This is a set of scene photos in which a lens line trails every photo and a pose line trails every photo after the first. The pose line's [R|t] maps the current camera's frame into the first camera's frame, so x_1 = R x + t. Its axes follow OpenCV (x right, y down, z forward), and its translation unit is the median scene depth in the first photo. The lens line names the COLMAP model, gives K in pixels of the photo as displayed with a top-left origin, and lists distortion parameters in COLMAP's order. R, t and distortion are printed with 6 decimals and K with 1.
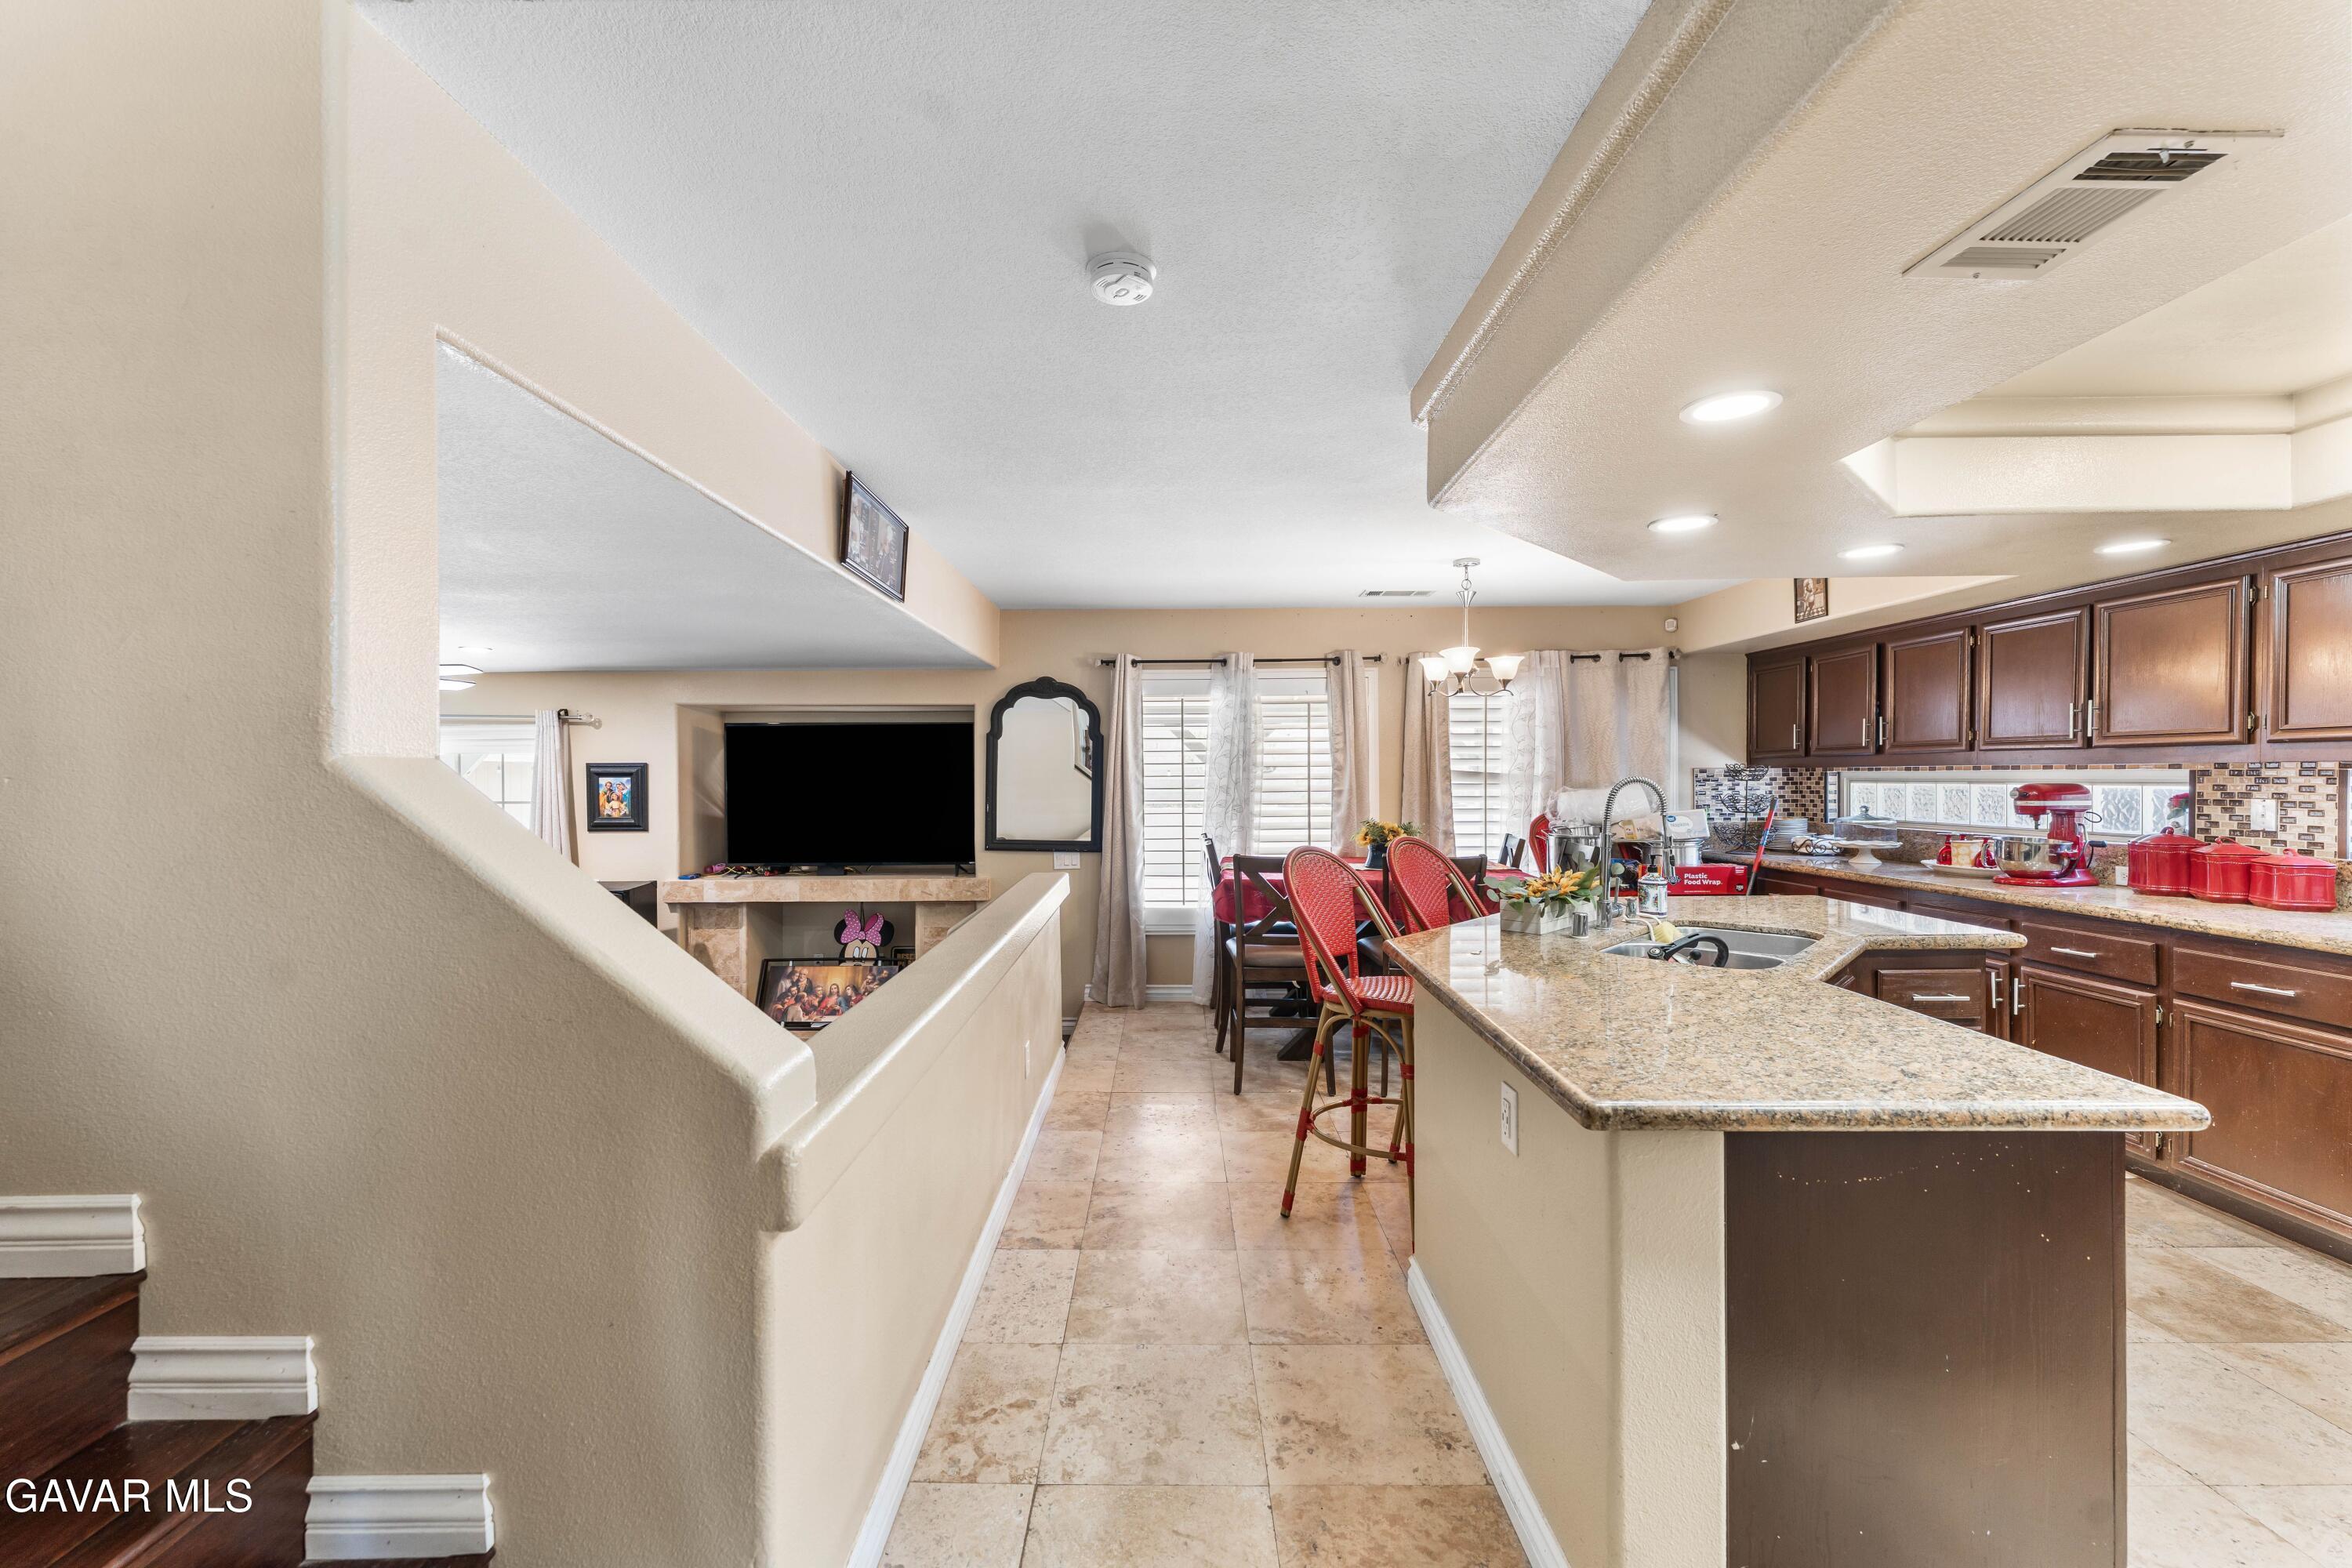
lens RADIAL K [[938.9, 0, 1162.8], [0, 938.9, 780.4], [0, 0, 1]] dist [-0.000536, -0.000236]
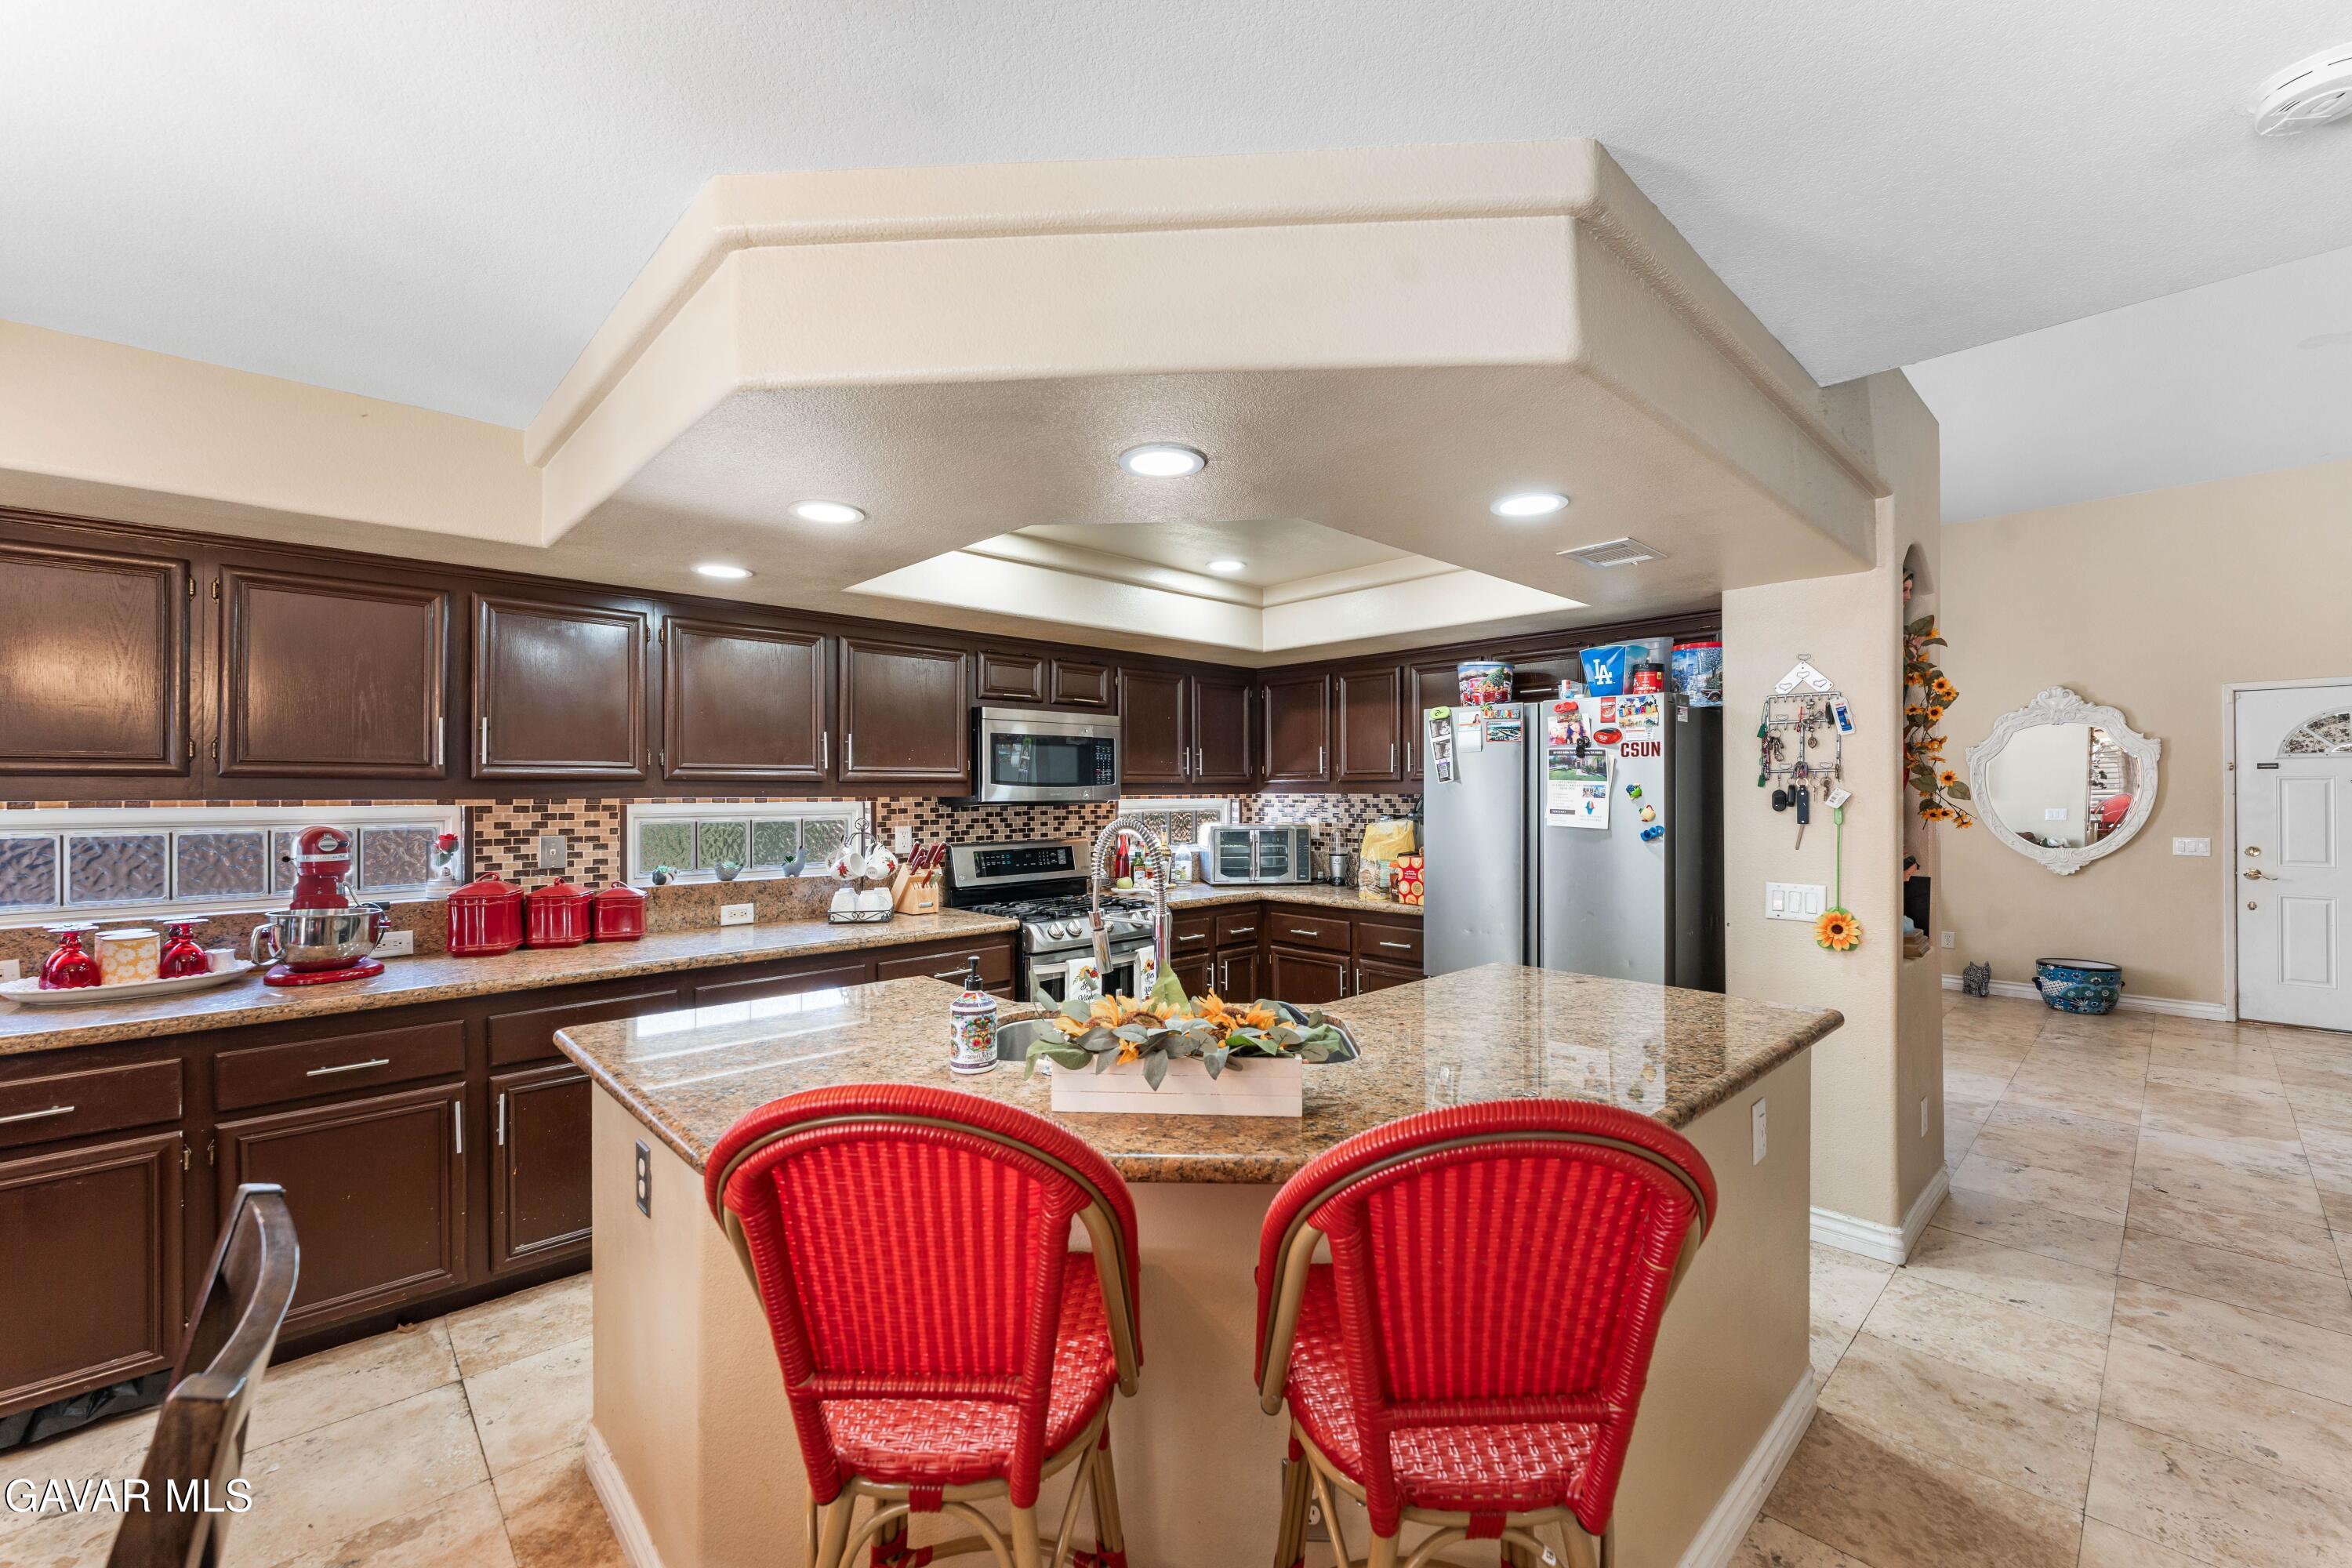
lens RADIAL K [[950.5, 0, 1172.6], [0, 950.5, 788.1], [0, 0, 1]] dist [-0.001954, -0.000110]
pose [[-0.688069, 0.009237, 0.725587, 0.014104], [0.009788, 0.999946, -0.003449, -0.014096], [-0.725579, 0.004729, -0.688122, 0.862745]]
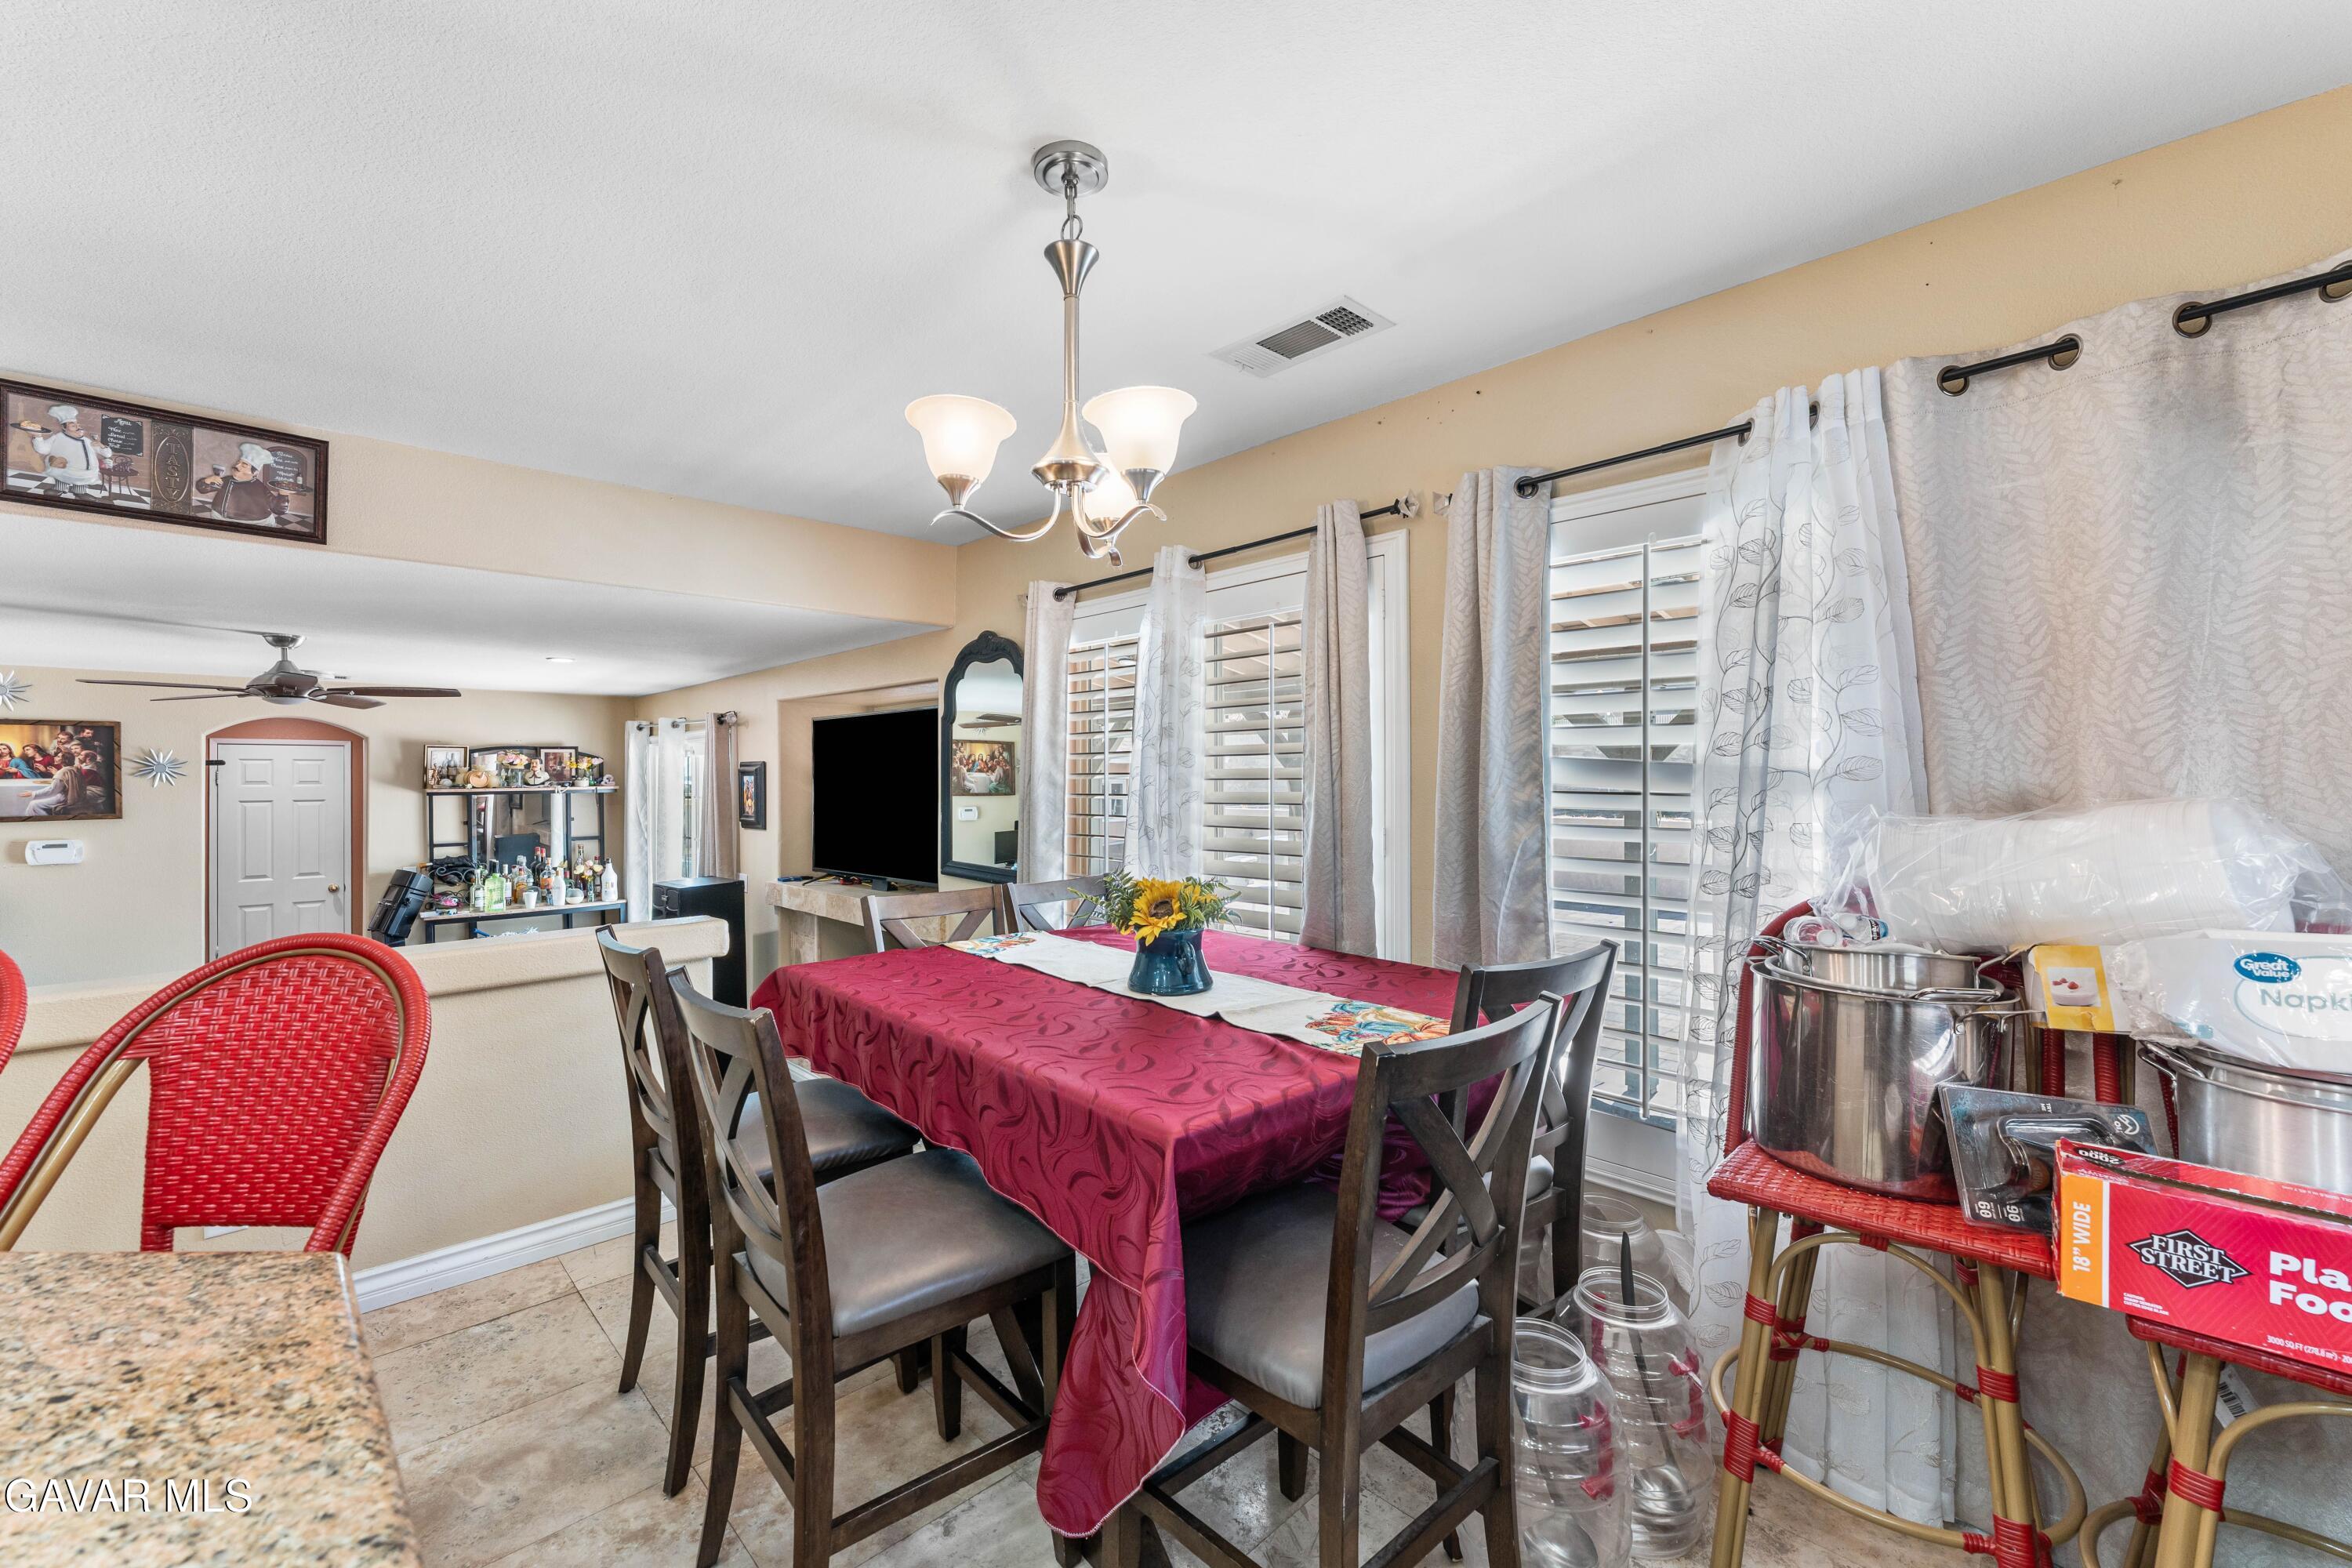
lens RADIAL K [[956.2, 0, 1170.8], [0, 956.2, 773.4], [0, 0, 1]] dist [-0.001091, -0.000170]
pose [[0.699835, -0.002176, -0.714301, 0.587652], [-0.004611, 0.999961, -0.007563, -0.001135], [0.714290, 0.008586, 0.699798, 0.749534]]
